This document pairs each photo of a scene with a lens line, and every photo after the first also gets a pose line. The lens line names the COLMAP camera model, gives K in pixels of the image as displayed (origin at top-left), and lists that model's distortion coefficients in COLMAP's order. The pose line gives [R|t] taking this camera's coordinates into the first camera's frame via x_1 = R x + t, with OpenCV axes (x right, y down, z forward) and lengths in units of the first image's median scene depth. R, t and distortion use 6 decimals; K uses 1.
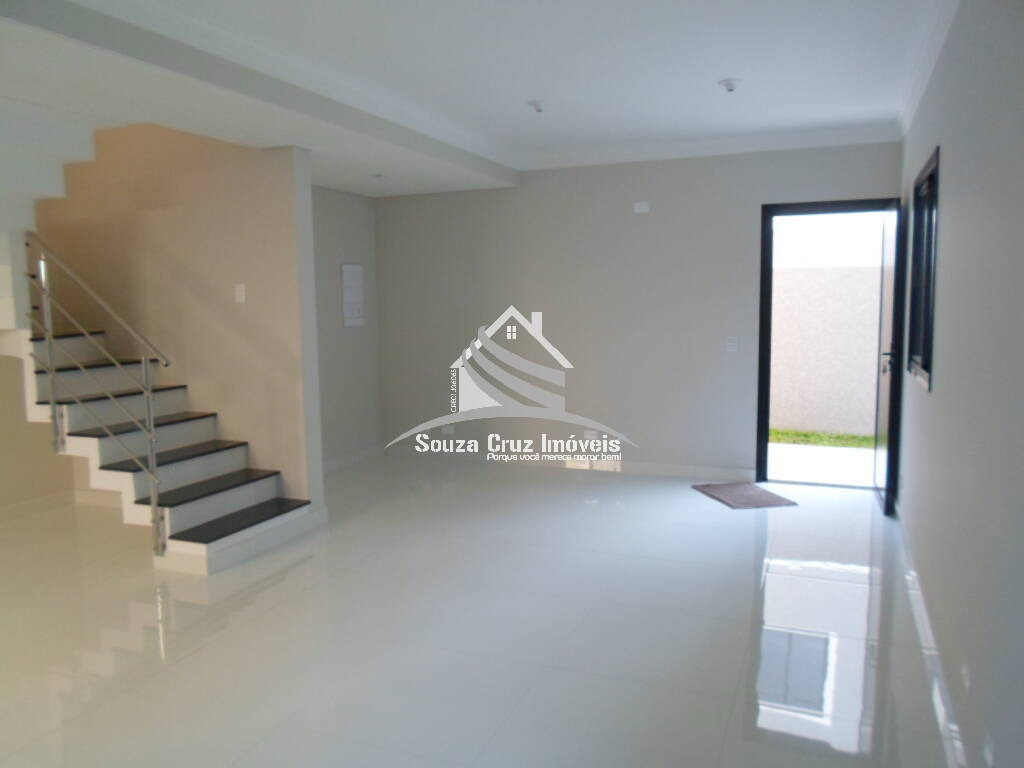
lens RADIAL K [[789.5, 0, 509.7], [0, 789.5, 389.9], [0, 0, 1]] dist [-0.003362, -0.013235]
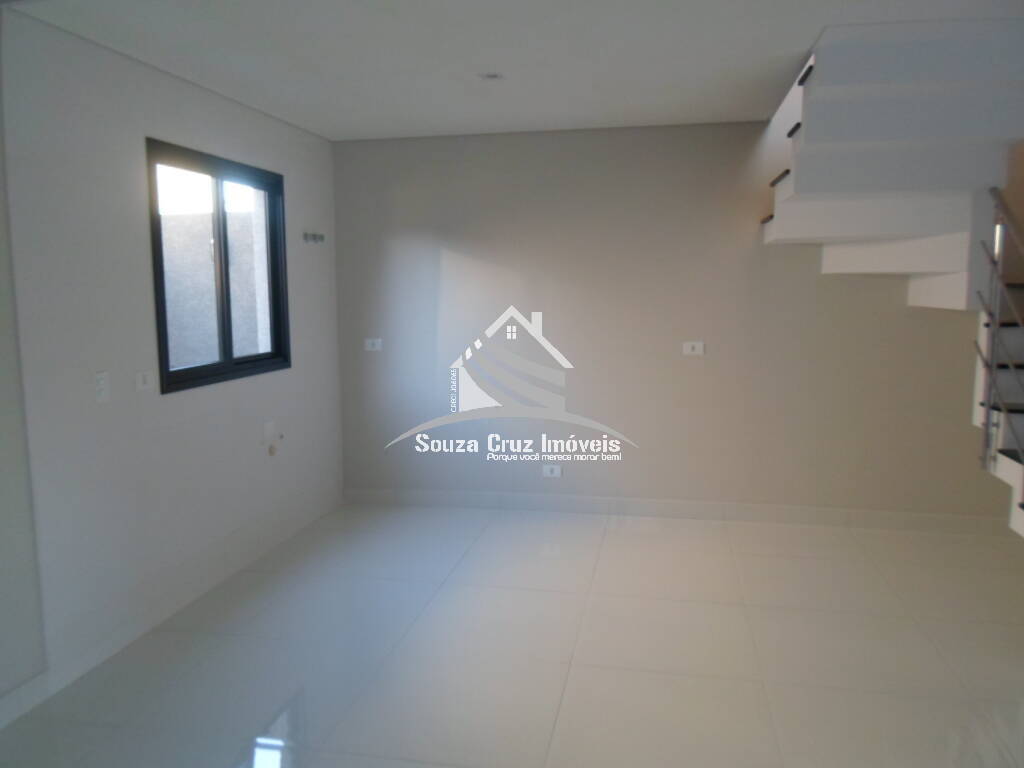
lens RADIAL K [[789.5, 0, 508.7], [0, 789.5, 377.7], [0, 0, 1]] dist [-0.003362, -0.013235]
pose [[0.174939, 0.122842, -0.976886, 0.095148], [-0.110084, 0.988405, 0.104577, -0.040972], [0.978406, 0.089245, 0.186433, 0.383240]]
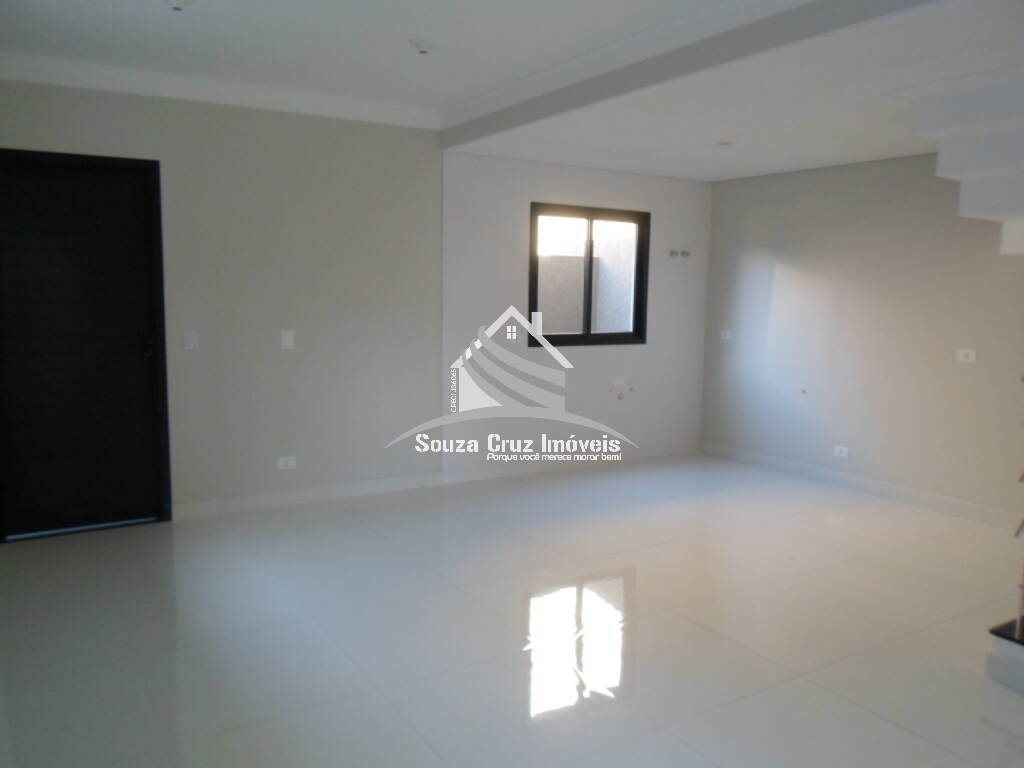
lens RADIAL K [[789.5, 0, 510.5], [0, 789.5, 368.7], [0, 0, 1]] dist [-0.003362, -0.013235]
pose [[-0.589542, 0.081657, -0.803600, 0.391495], [-0.109902, 0.977516, 0.179956, -0.109588], [0.800226, 0.194409, -0.567313, 0.940457]]
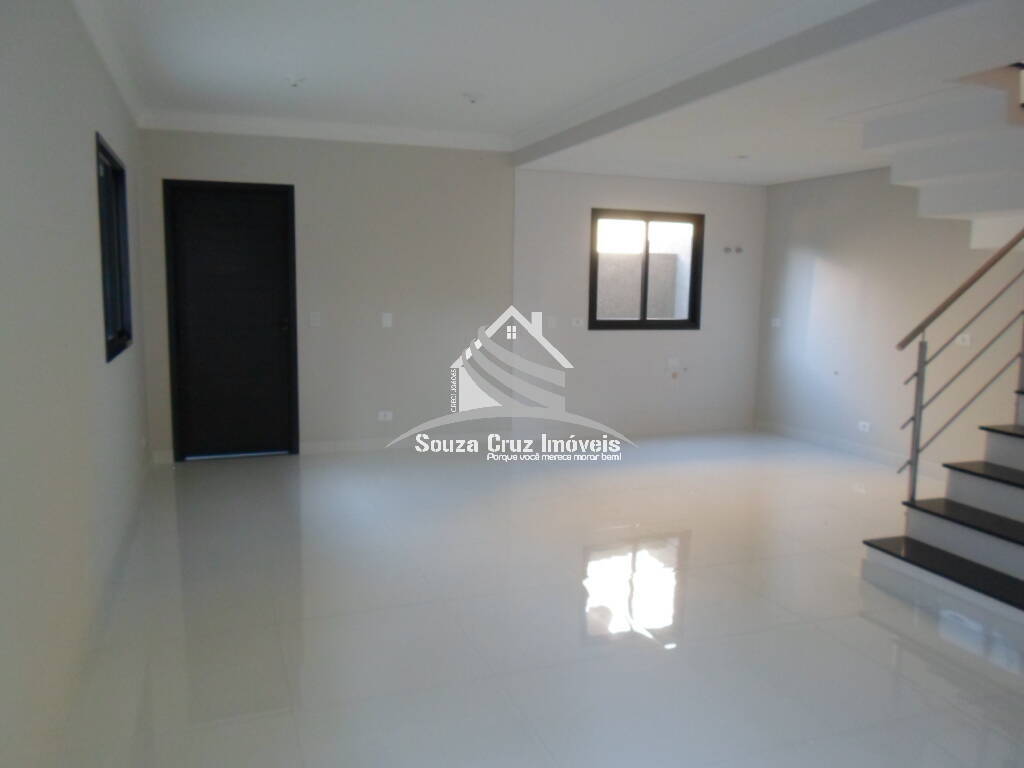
lens RADIAL K [[789.5, 0, 510.8], [0, 789.5, 372.8], [0, 0, 1]] dist [-0.003362, -0.013235]
pose [[-0.736674, 0.076007, -0.671963, 0.485610], [-0.091363, 0.973367, 0.210260, -0.144151], [0.670048, 0.216286, -0.710110, 1.240954]]
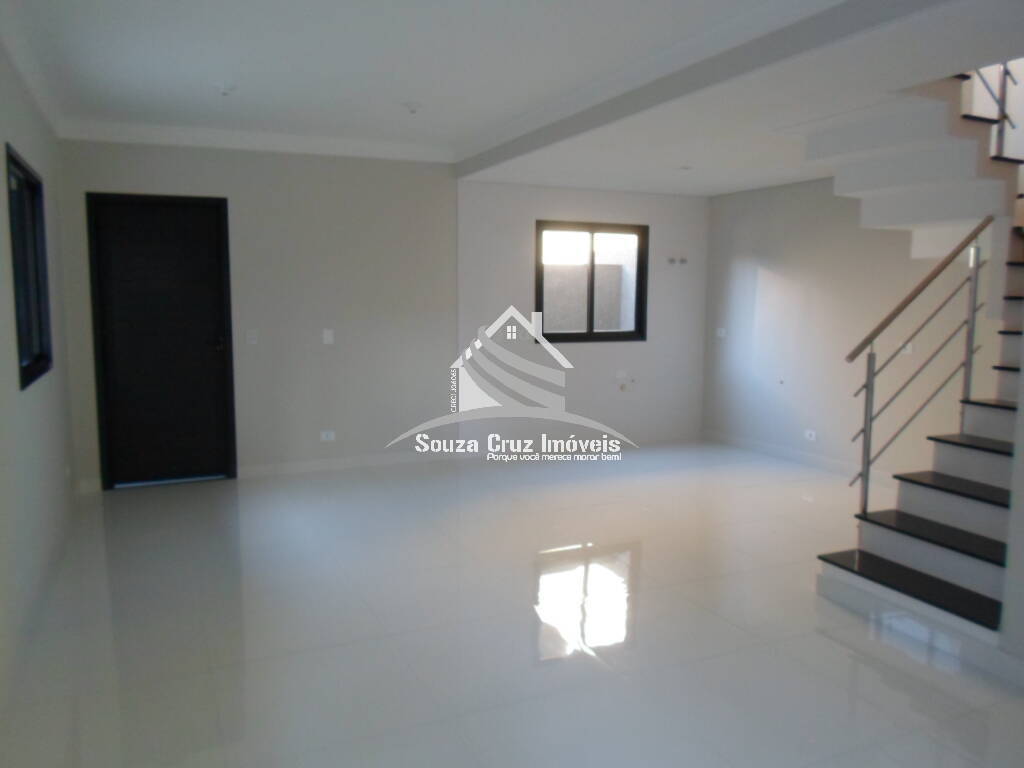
lens RADIAL K [[789.5, 0, 509.8], [0, 789.5, 373.4], [0, 0, 1]] dist [-0.003362, -0.013235]
pose [[-0.689438, 0.080627, -0.719844, 0.463067], [-0.086446, 0.977524, 0.192284, -0.146606], [0.719168, 0.194795, -0.666972, 1.218501]]
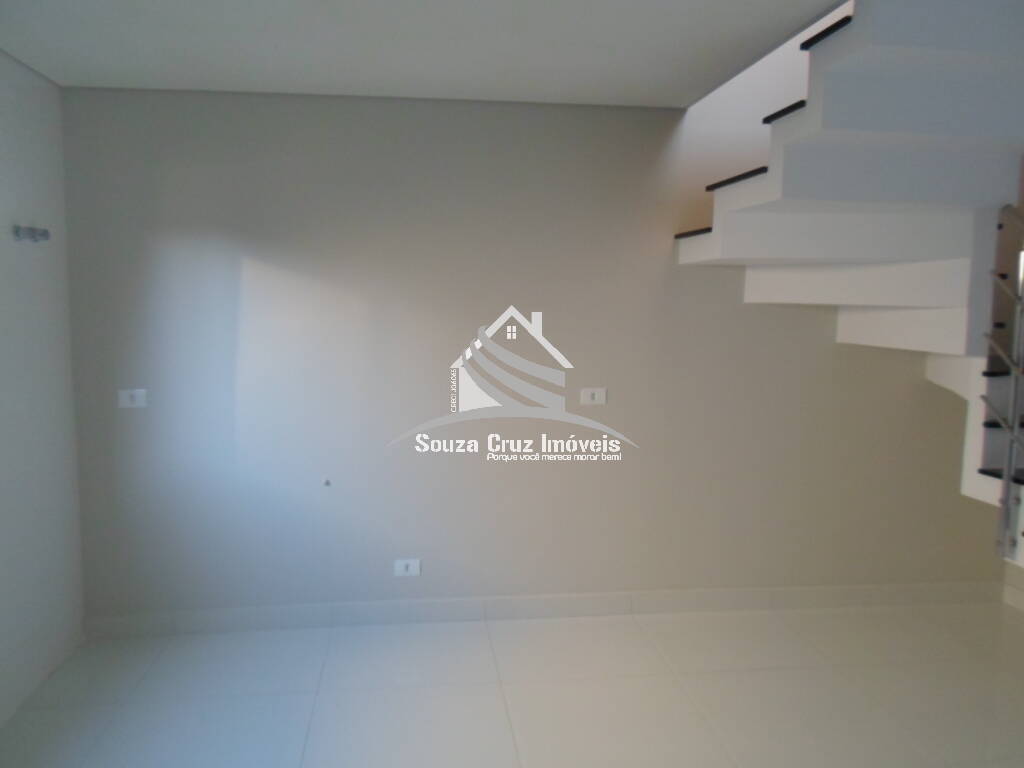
lens RADIAL K [[789.5, 0, 513.7], [0, 789.5, 370.8], [0, 0, 1]] dist [-0.003362, -0.013235]
pose [[0.479138, 0.095190, -0.872563, -0.230021], [-0.116505, 0.992203, 0.044267, -0.049524], [0.869973, 0.080448, 0.486492, 0.348177]]
